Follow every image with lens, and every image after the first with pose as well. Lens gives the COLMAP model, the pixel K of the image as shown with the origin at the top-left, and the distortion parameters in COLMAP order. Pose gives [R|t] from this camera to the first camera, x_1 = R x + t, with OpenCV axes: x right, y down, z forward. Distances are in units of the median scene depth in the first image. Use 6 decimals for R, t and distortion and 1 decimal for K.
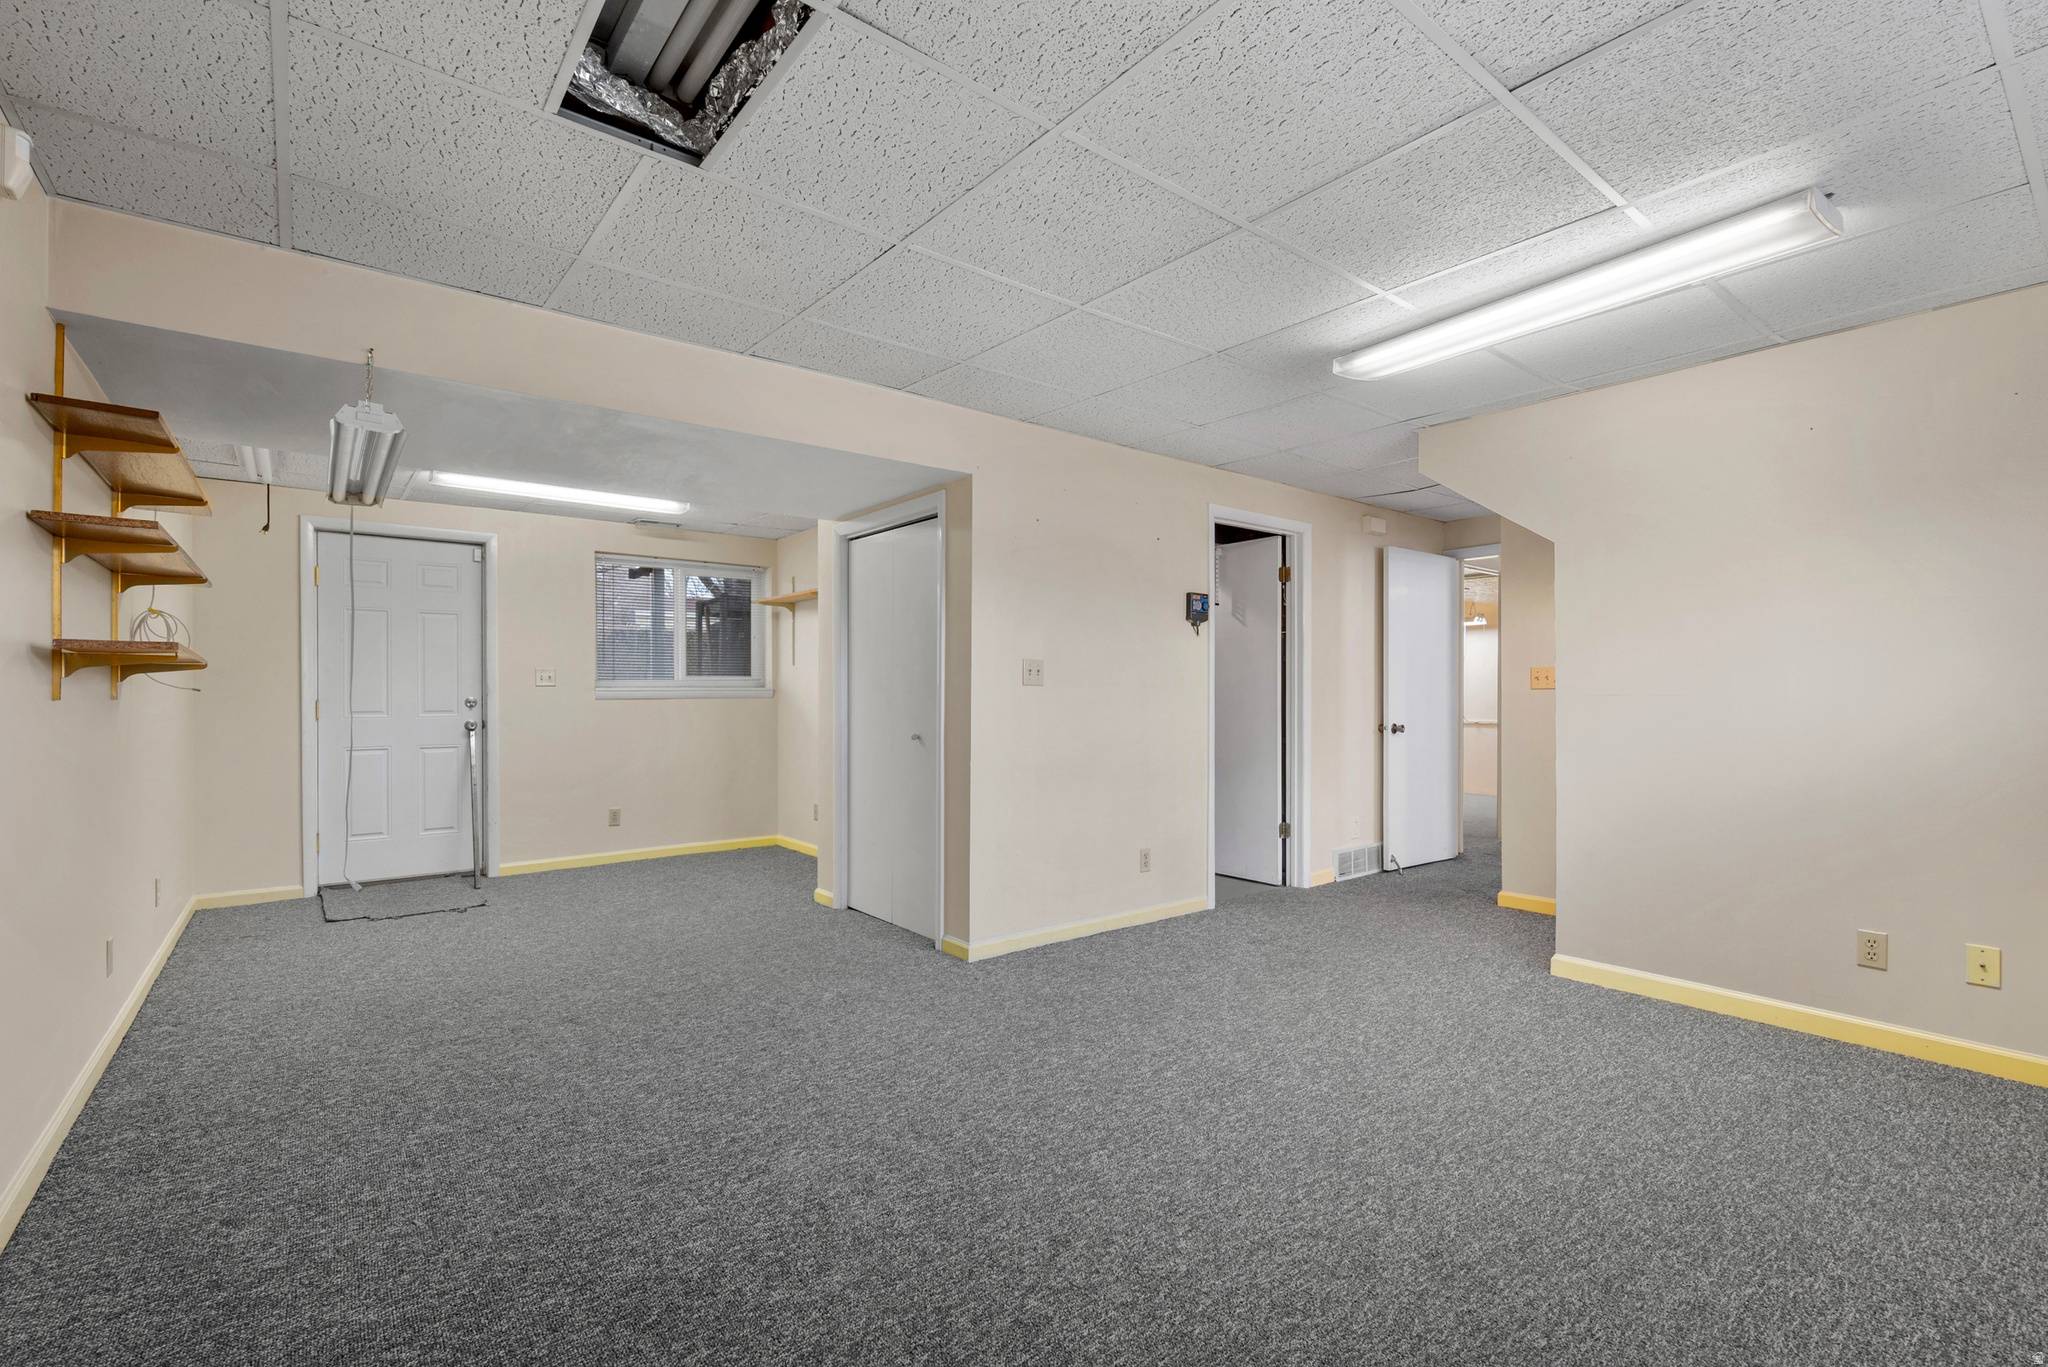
lens RADIAL K [[914.5, 0, 1038.3], [0, 914.5, 692.5], [0, 0, 1]] dist [0.001451, 0.000106]
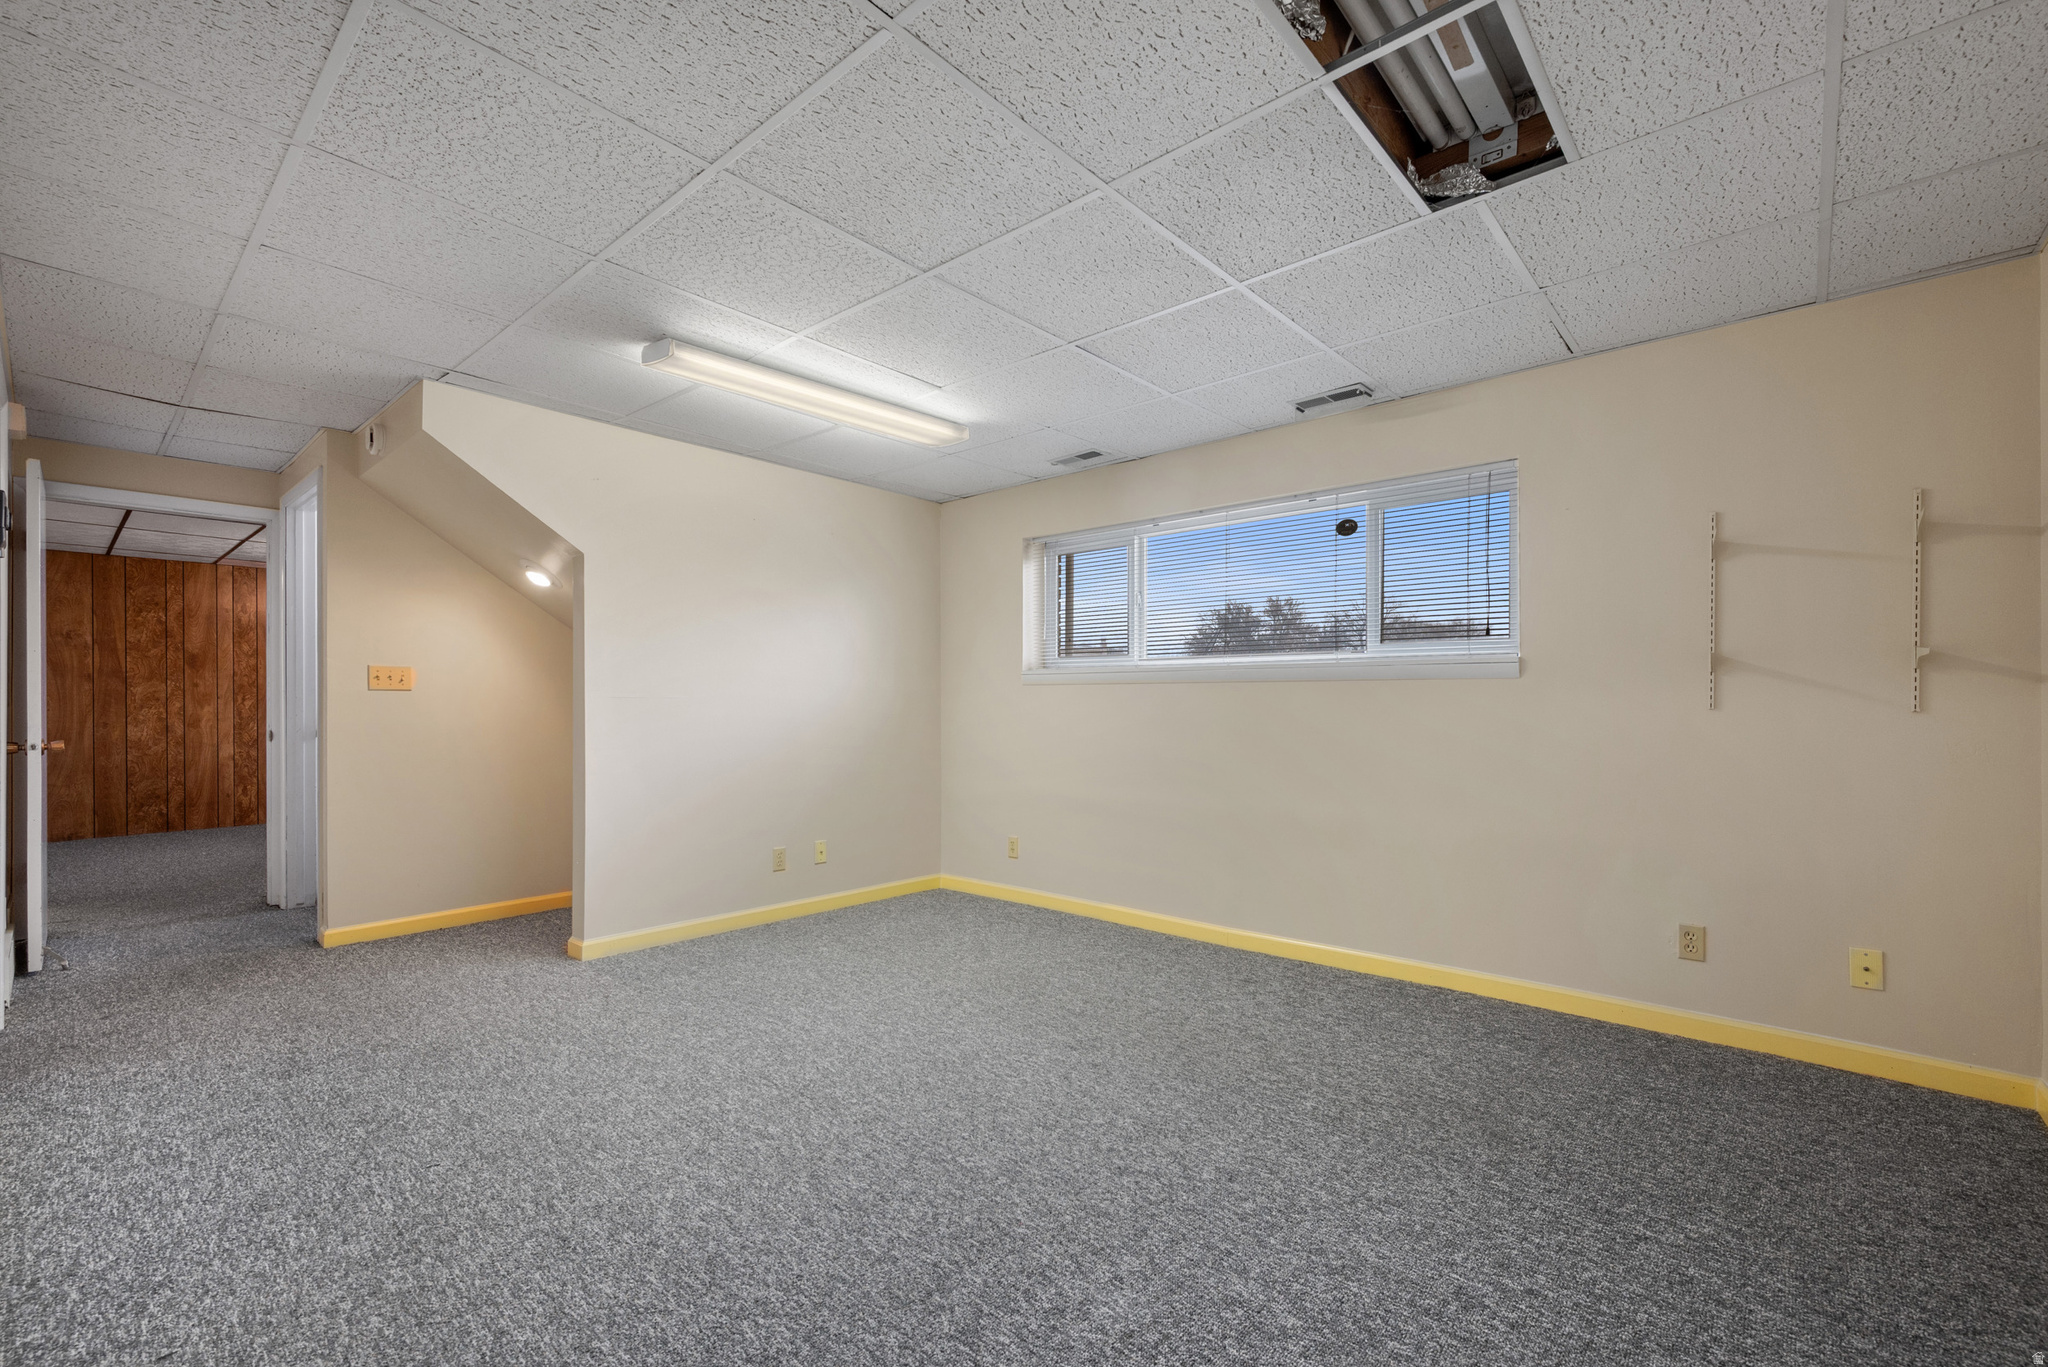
lens RADIAL K [[872.1, 0, 1038.3], [0, 872.1, 697.5], [0, 0, 1]] dist [0.000257, 0.000090]
pose [[-0.172400, 0.005608, 0.985011, -0.697314], [-0.006281, 0.999957, -0.006792, 0.008091], [-0.985007, -0.007357, -0.172358, 0.866931]]
